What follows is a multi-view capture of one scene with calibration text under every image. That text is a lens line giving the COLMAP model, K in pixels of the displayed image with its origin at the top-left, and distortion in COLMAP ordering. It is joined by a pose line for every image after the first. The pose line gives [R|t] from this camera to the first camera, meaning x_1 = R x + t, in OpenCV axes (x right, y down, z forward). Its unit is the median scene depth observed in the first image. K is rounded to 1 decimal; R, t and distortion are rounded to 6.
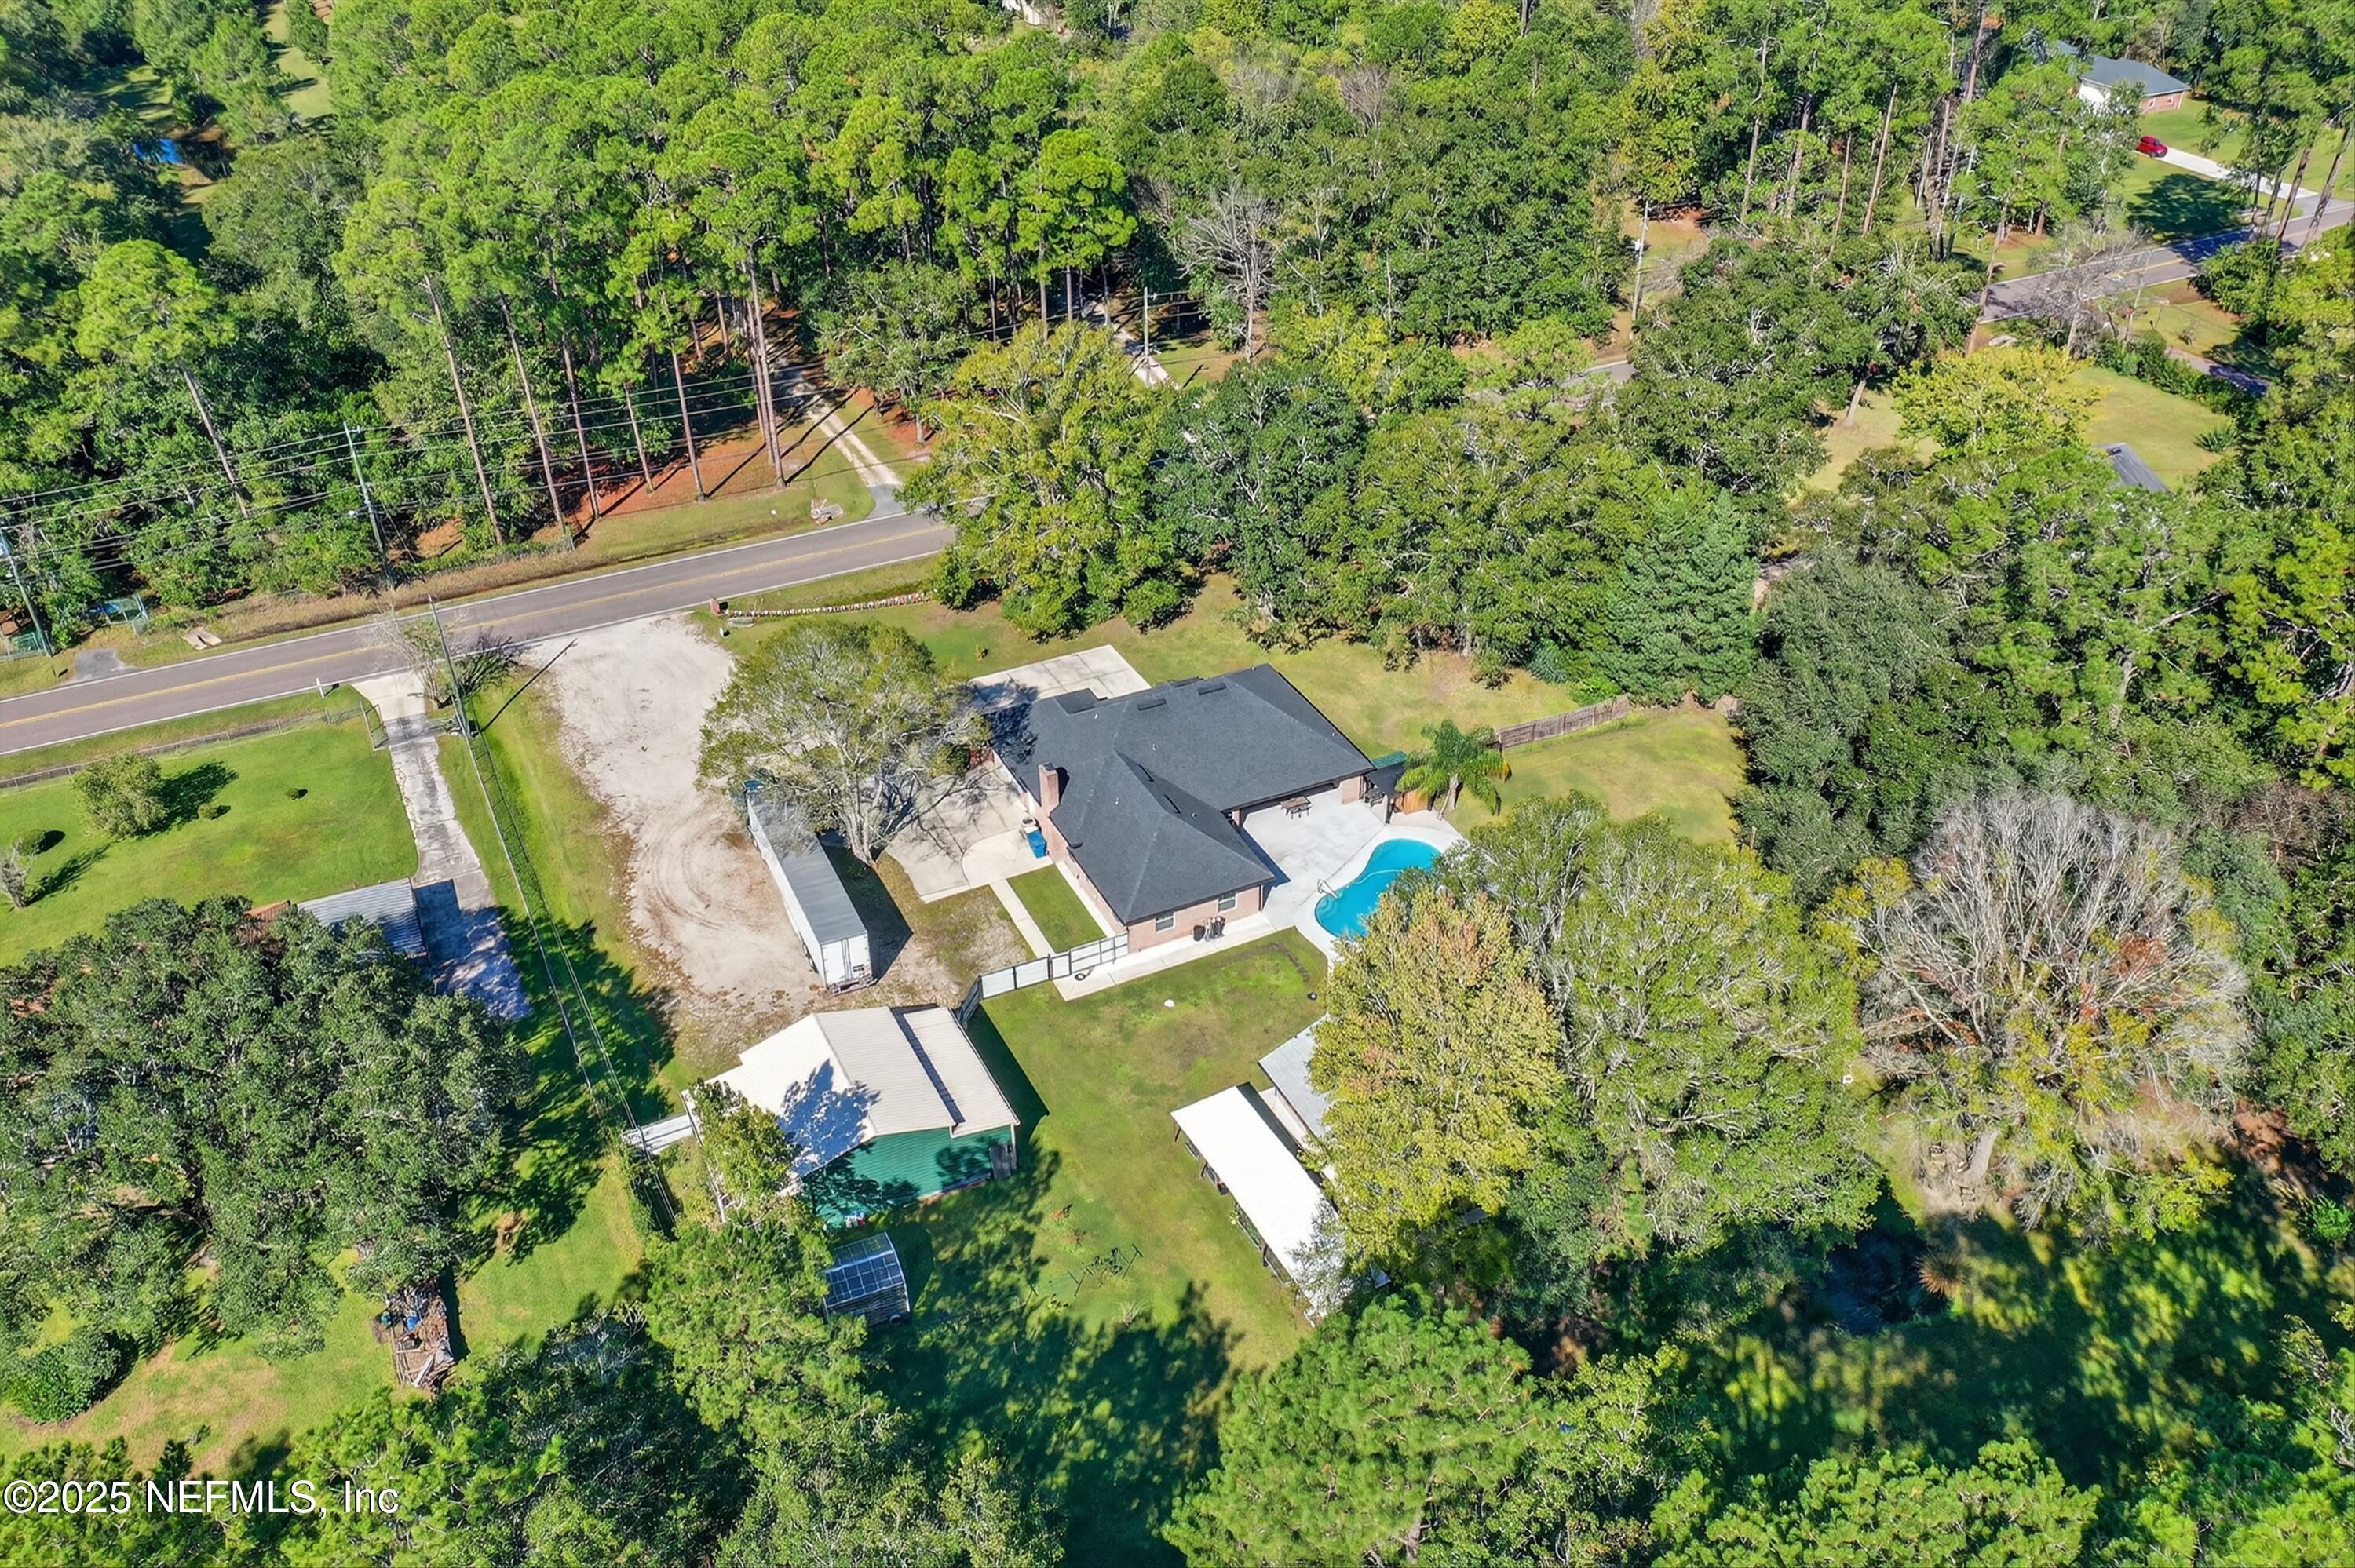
lens RADIAL K [[1851.7, 0, 1176.6], [0, 1851.7, 783.8], [0, 0, 1]] dist [-0.006869, 0.001313]
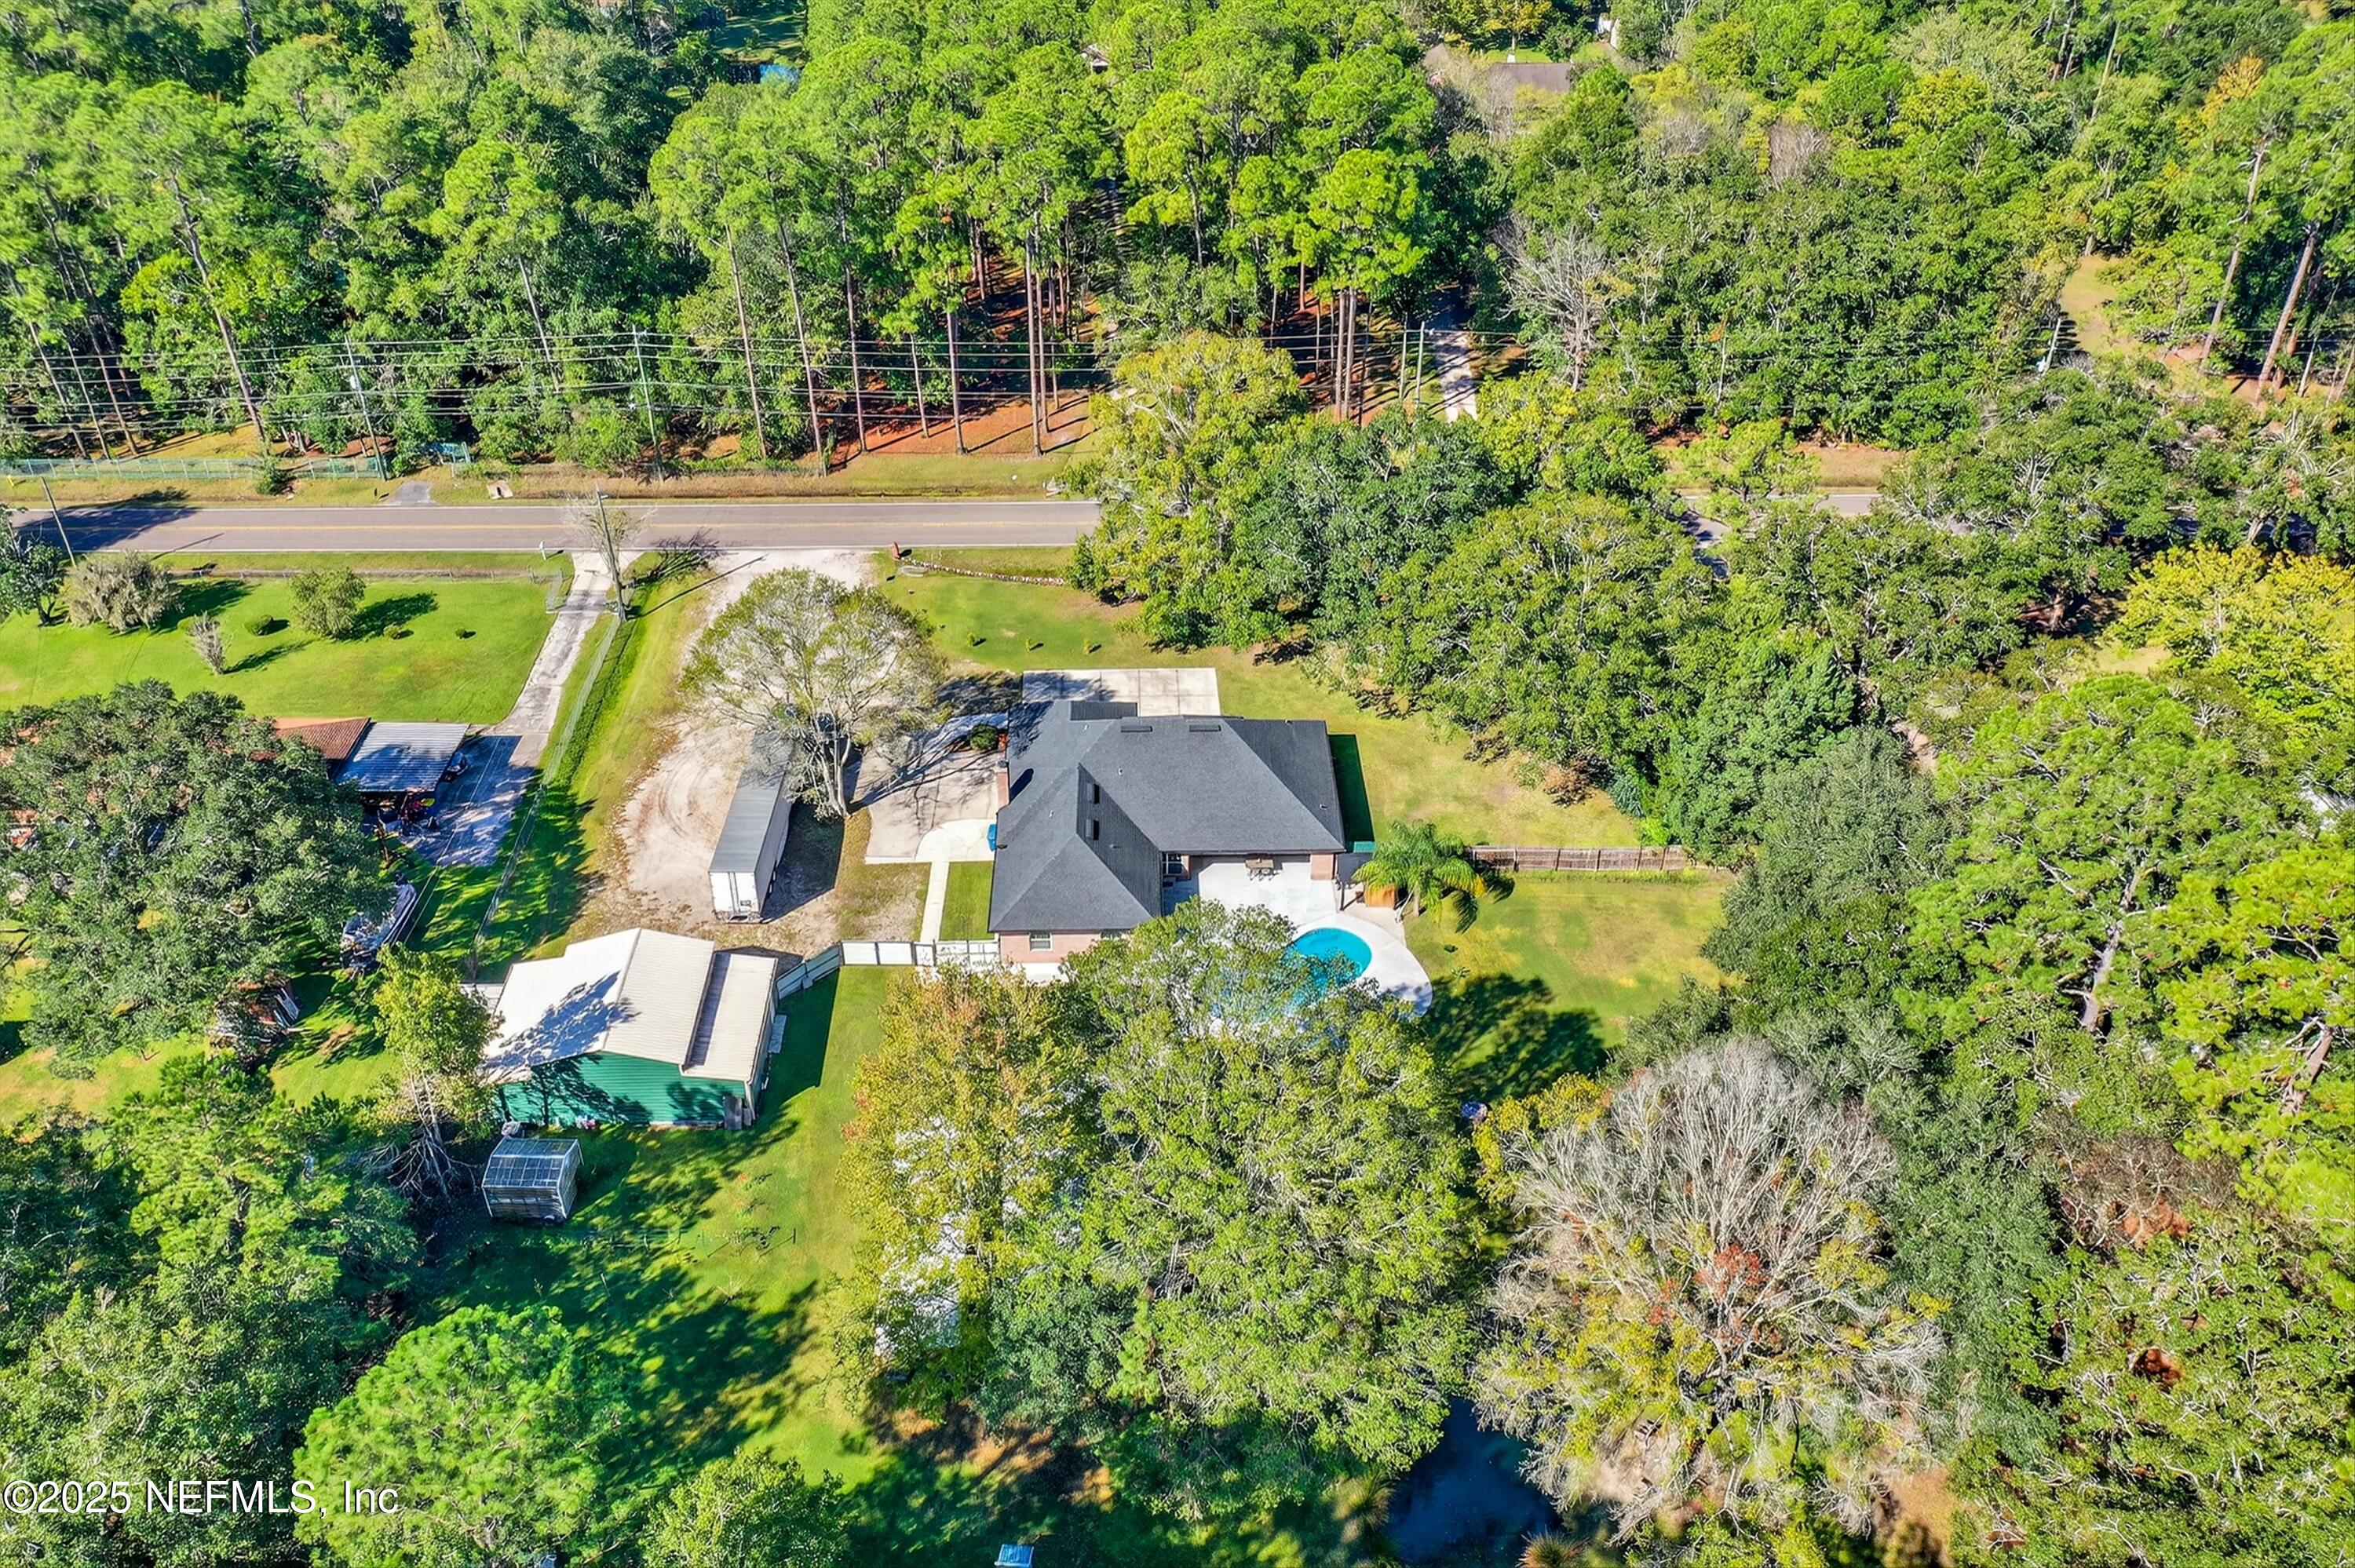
lens RADIAL K [[1851.7, 0, 1177.9], [0, 1851.7, 788.2], [0, 0, 1]] dist [-0.006869, 0.001313]
pose [[0.909273, 0.241318, -0.339100, 0.327837], [-0.241236, 0.969510, 0.043087, -0.056768], [0.339159, 0.042625, 0.939763, 0.080977]]
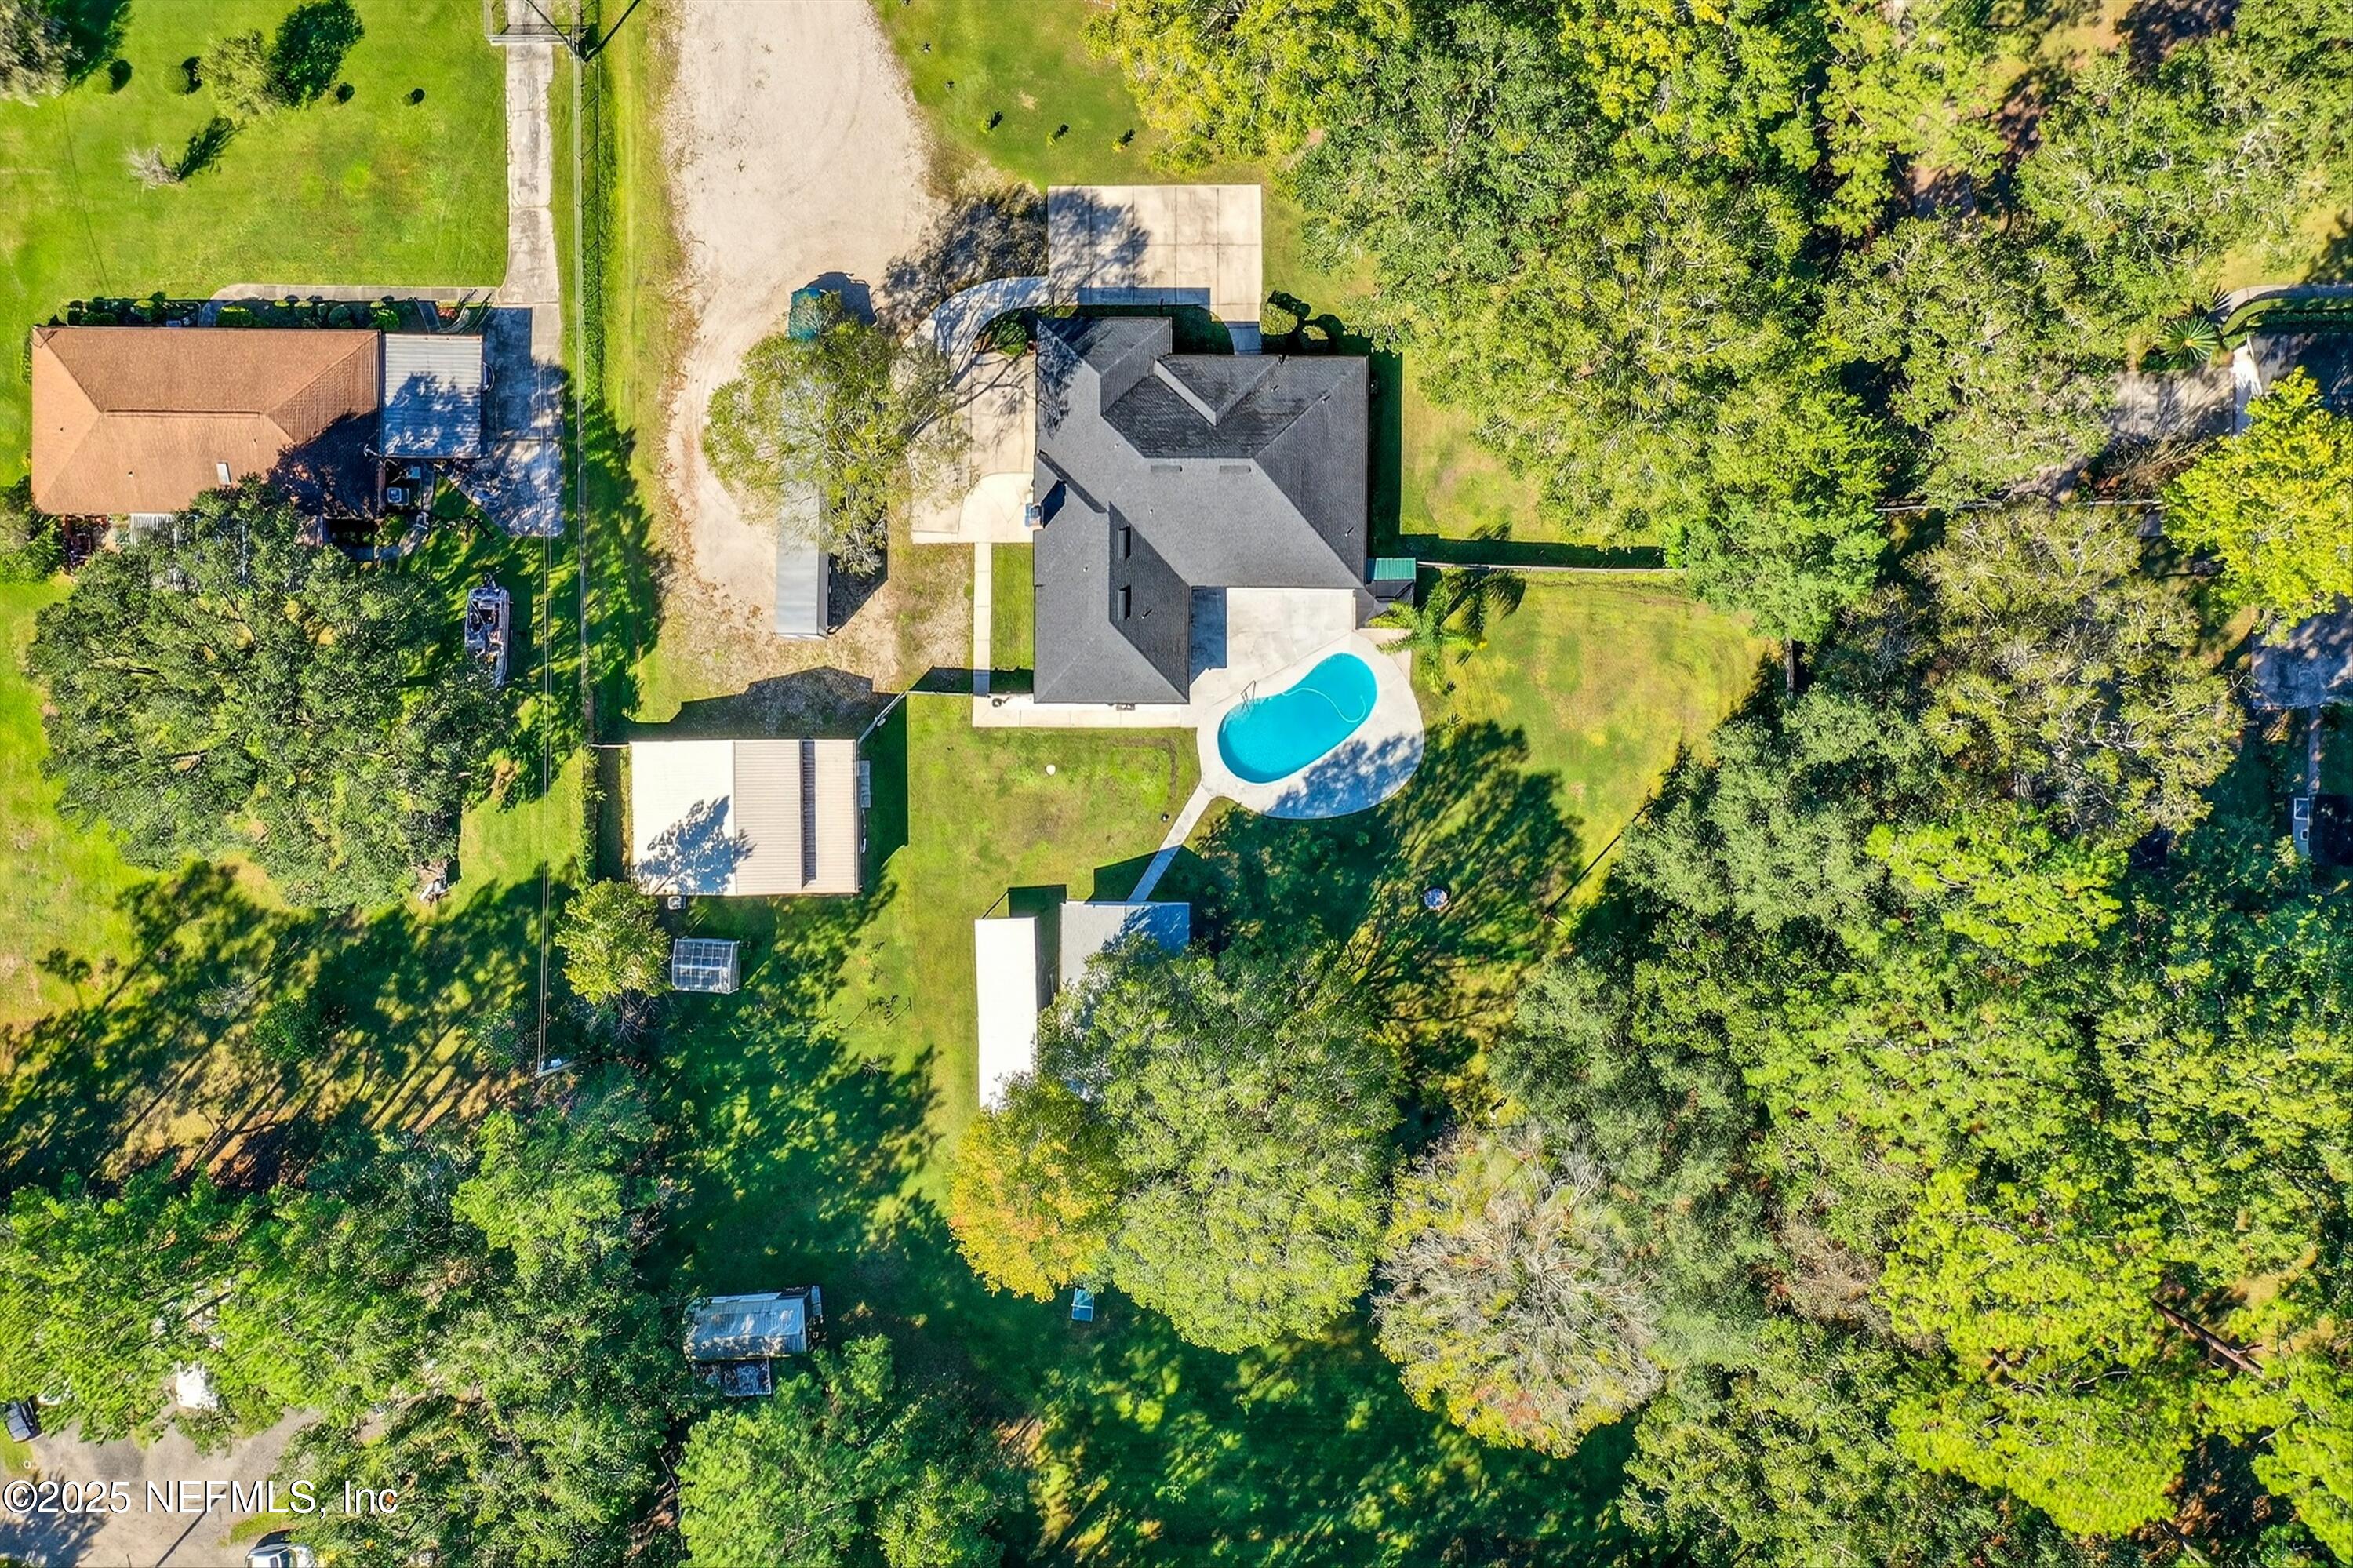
lens RADIAL K [[1850.4, 0, 1176.2], [0, 1850.4, 787.1], [0, 0, 1]] dist [-0.006869, 0.001313]
pose [[0.895538, 0.444704, -0.015788, 0.076386], [-0.230340, 0.493628, 0.838615, -0.734961], [0.380729, -0.747375, 0.544496, 0.326807]]
